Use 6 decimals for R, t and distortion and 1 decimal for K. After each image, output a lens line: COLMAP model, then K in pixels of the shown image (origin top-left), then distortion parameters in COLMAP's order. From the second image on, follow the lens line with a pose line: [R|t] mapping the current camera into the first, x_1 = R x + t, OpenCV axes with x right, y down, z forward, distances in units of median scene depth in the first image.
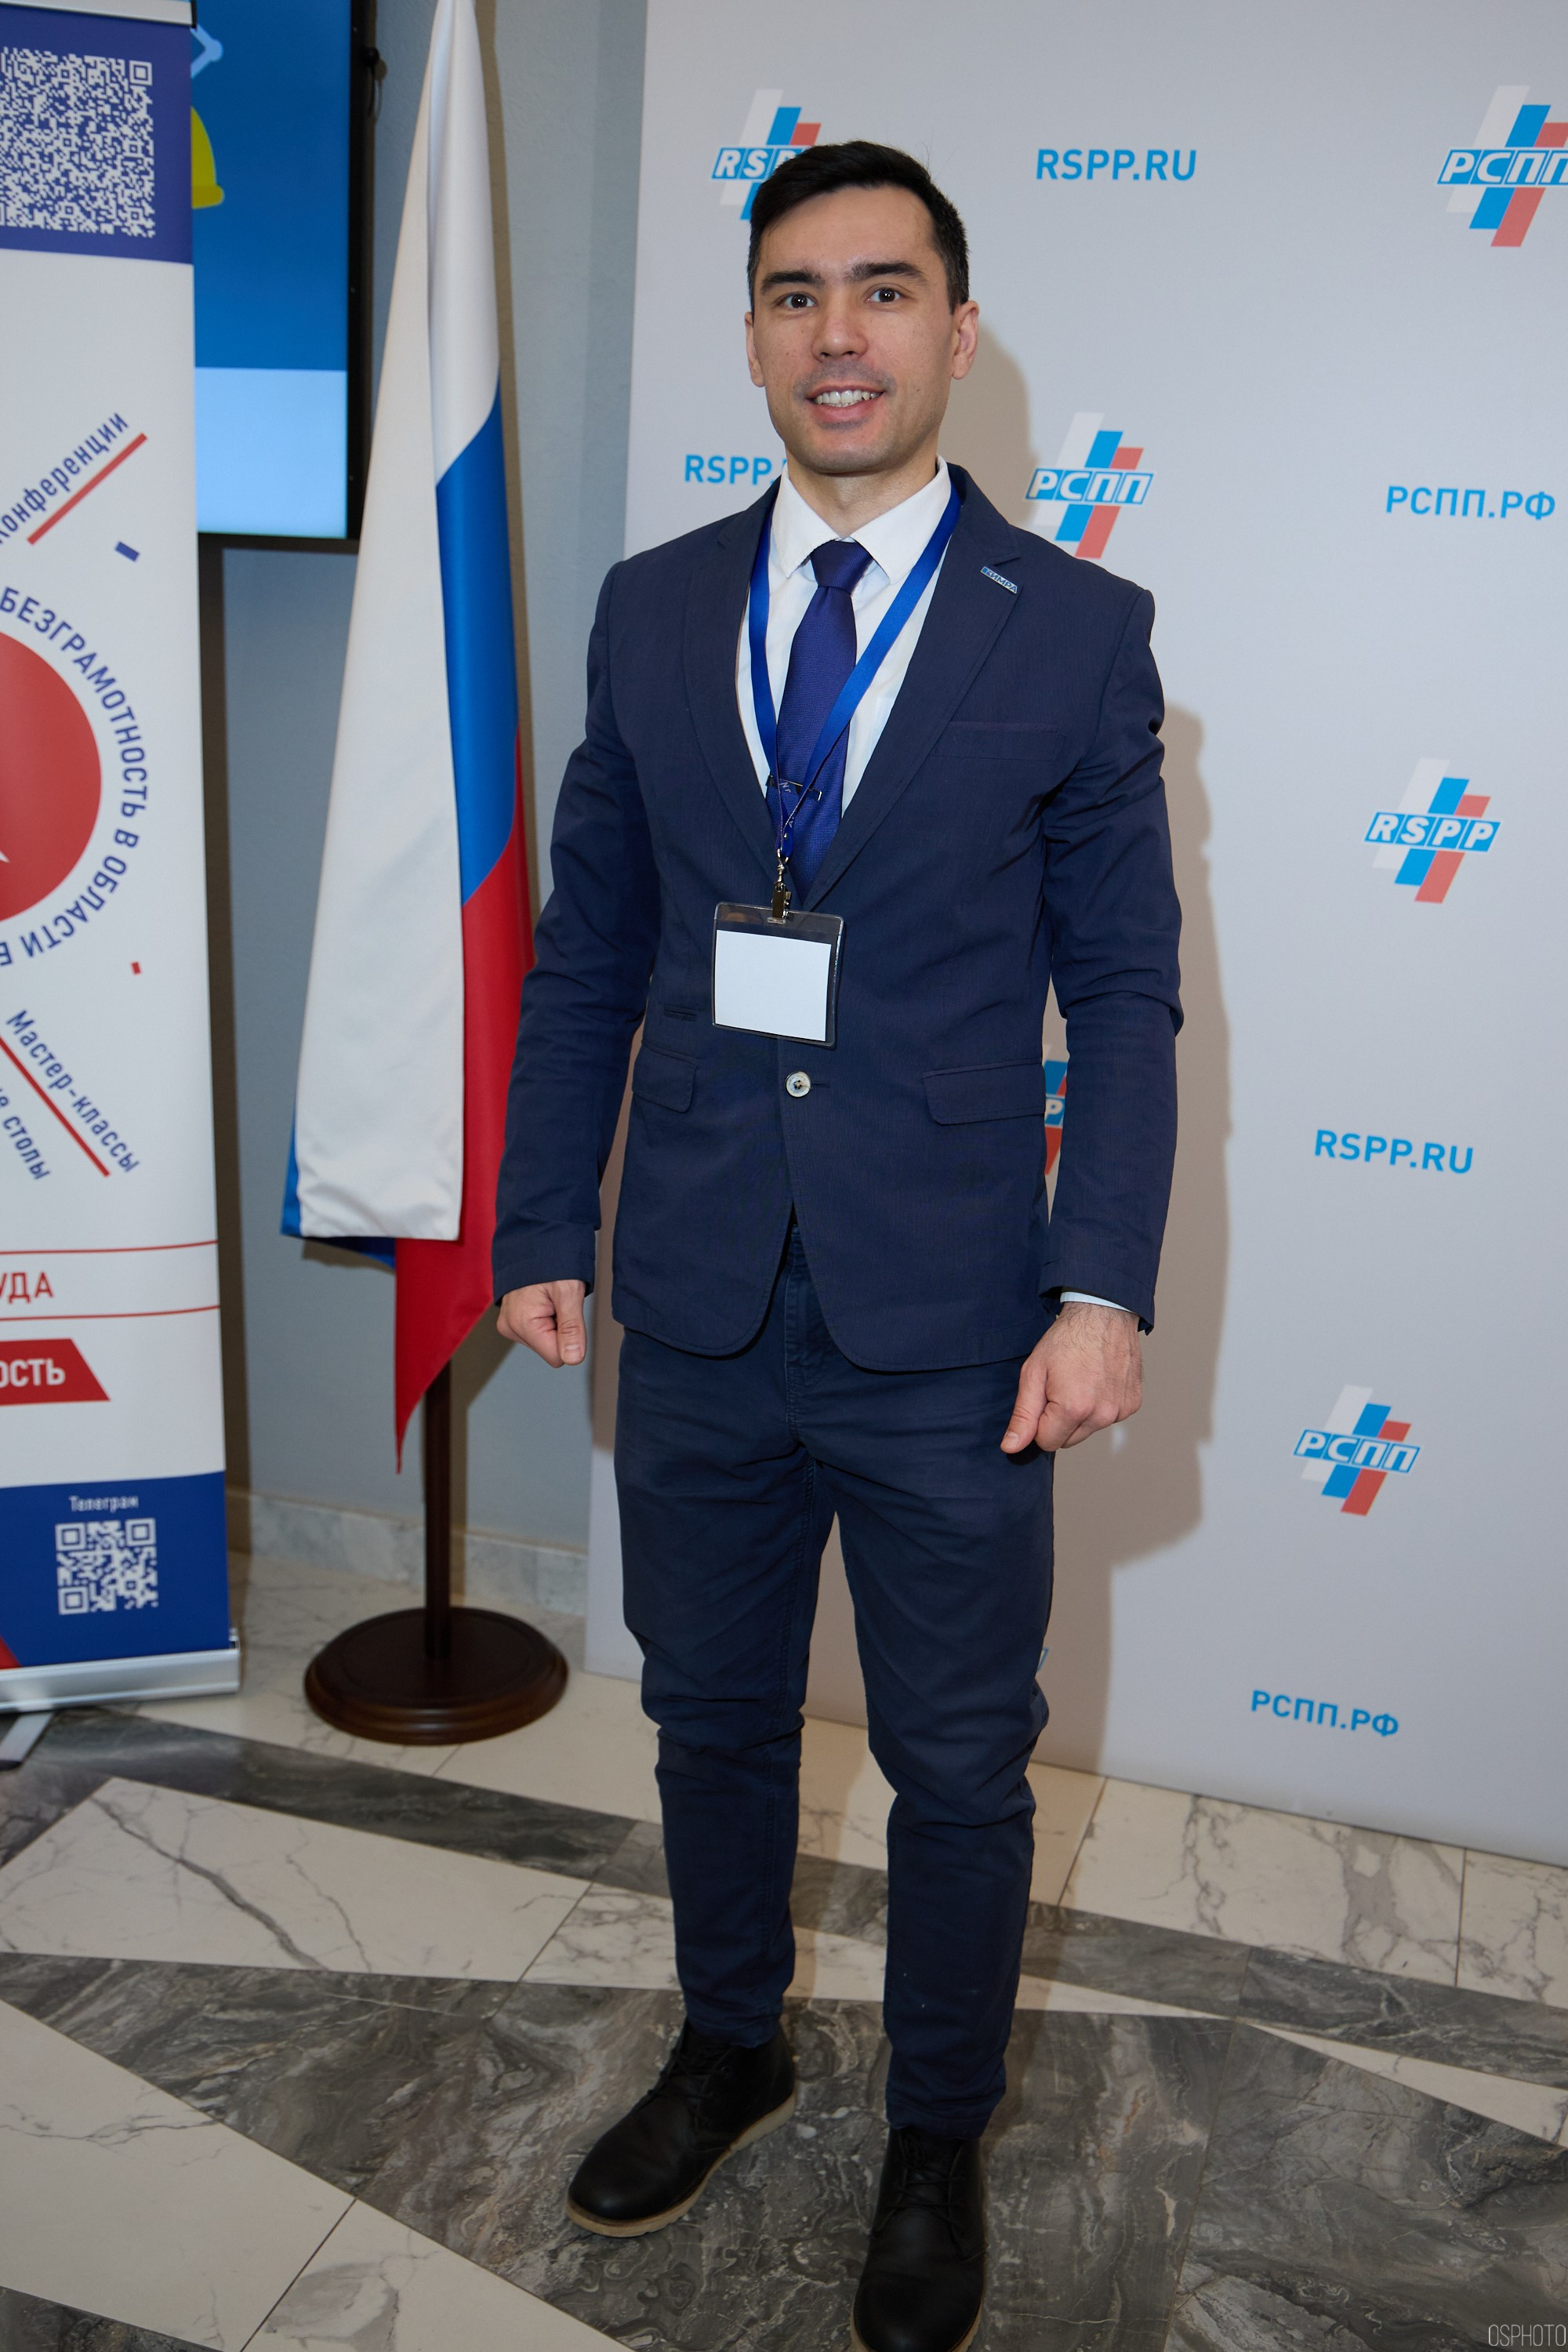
lens RADIAL K [[2275.0, 0, 789.3], [0, 2275.0, 1163.8], [0, 0, 1]] dist [-0.034833, 0.021579]
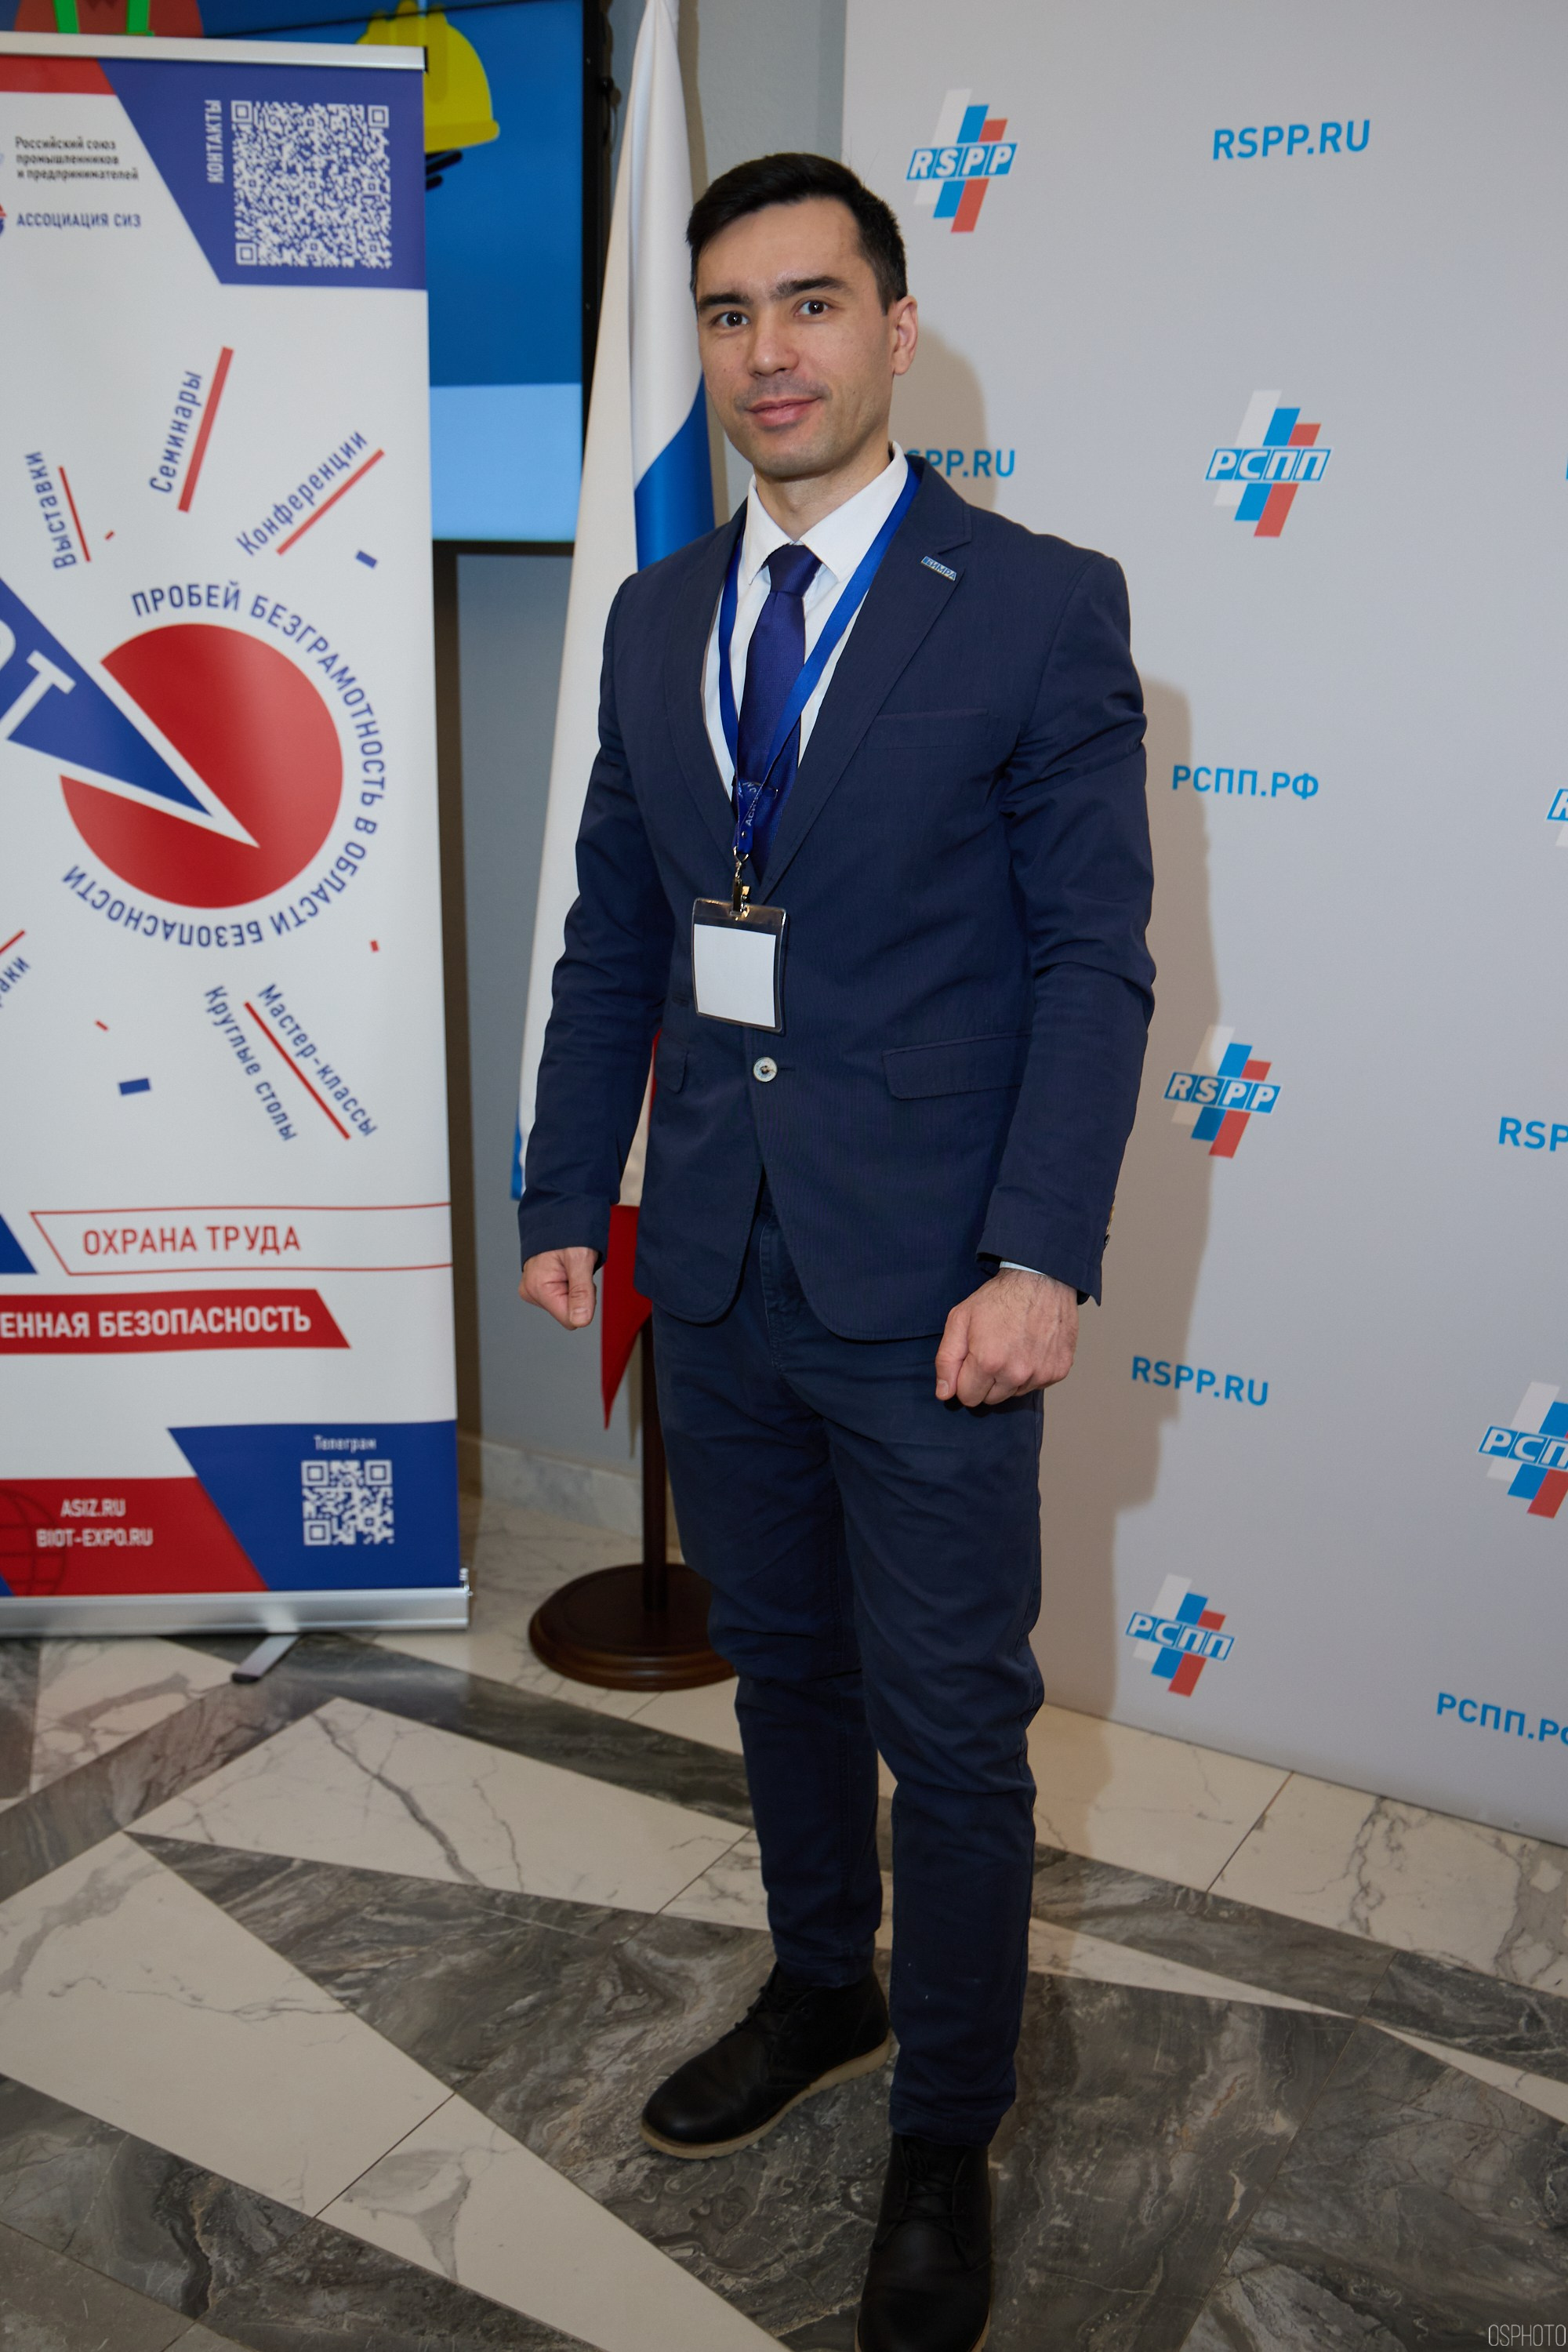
lens RADIAL K [[2265.6, 0, 785.3], [0, 2265.6, 1153.5], [0, 0, 1]] dist [-0.035438, 0.011364]
pose [[0.977513, 0.023304, -0.209584, 0.147692], [-0.024389, 0.999699, -0.002596, 0.011559], [0.209461, 0.007649, 0.977787, -0.008675]]
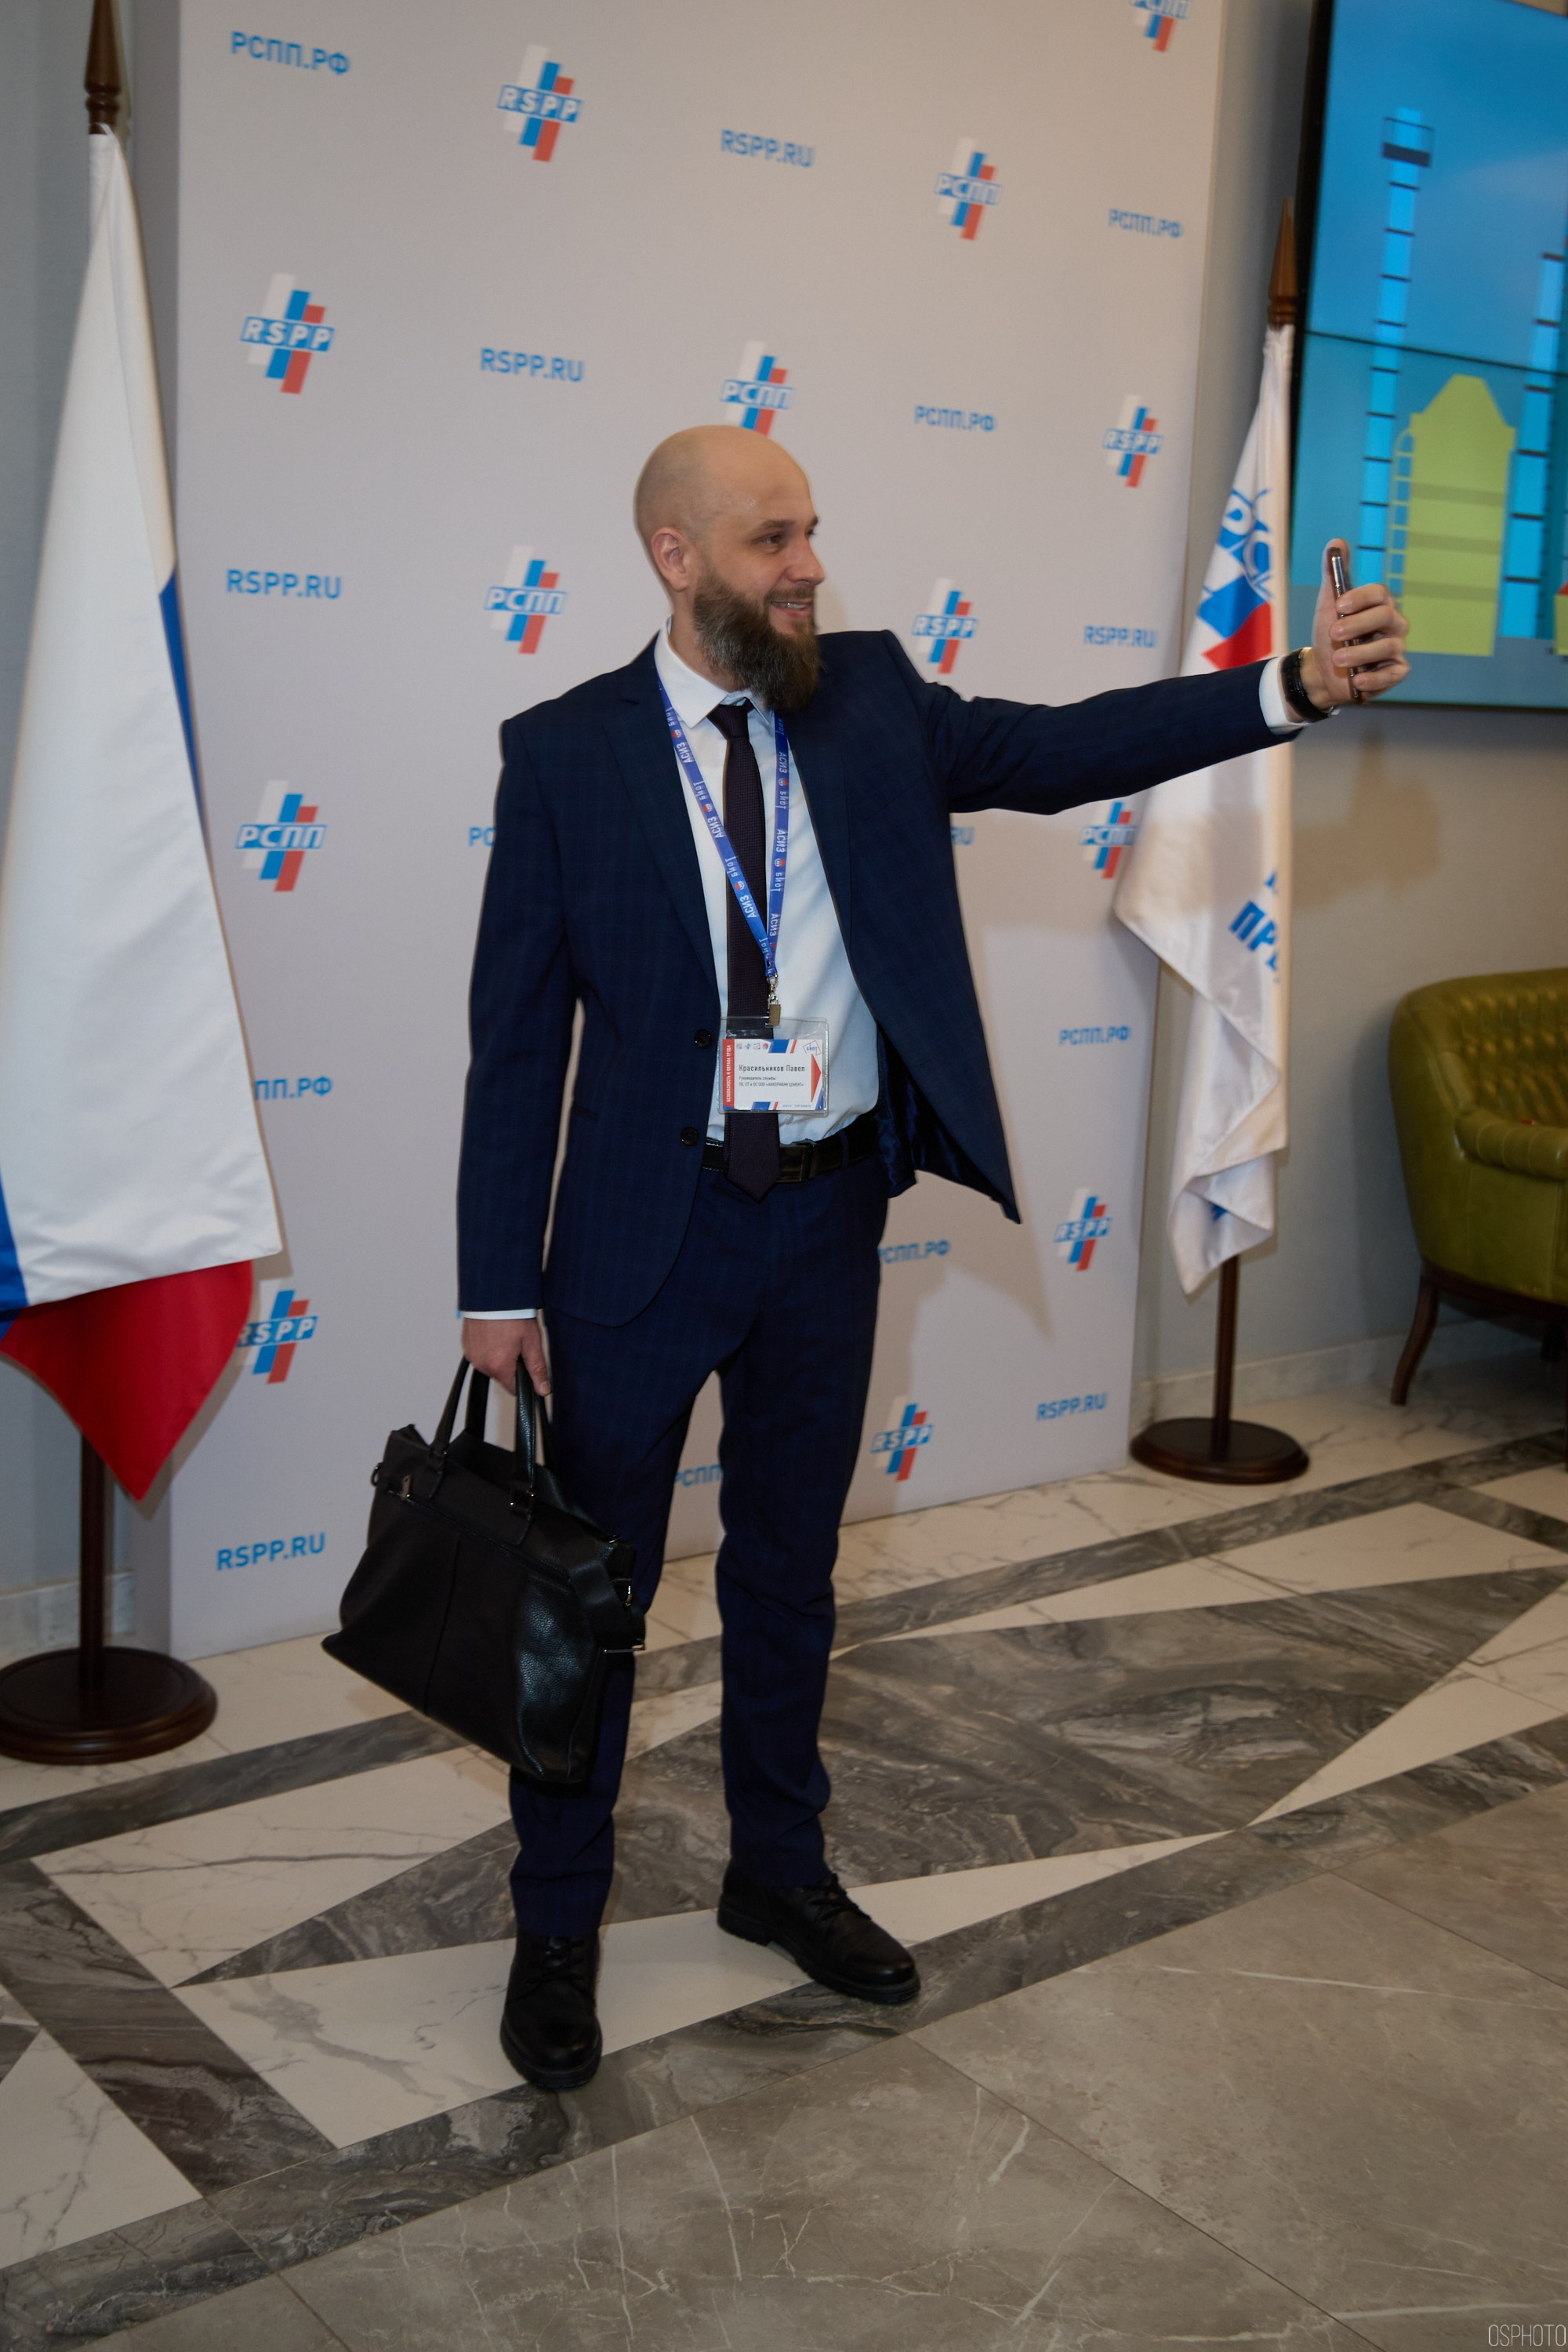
lens RADIAL K [[2629.5, 0, 715.2], [0, 2629.5, 1166.9], [0, 0, 1]] dist [-0.016911, -0.008198]
pose [[0.580860, -0.179862, 0.793884, -1.151262], [0.183388, 0.979125, 0.087651, -0.093238], [-0.793077, 0.094676, 0.601719, 0.015985]]
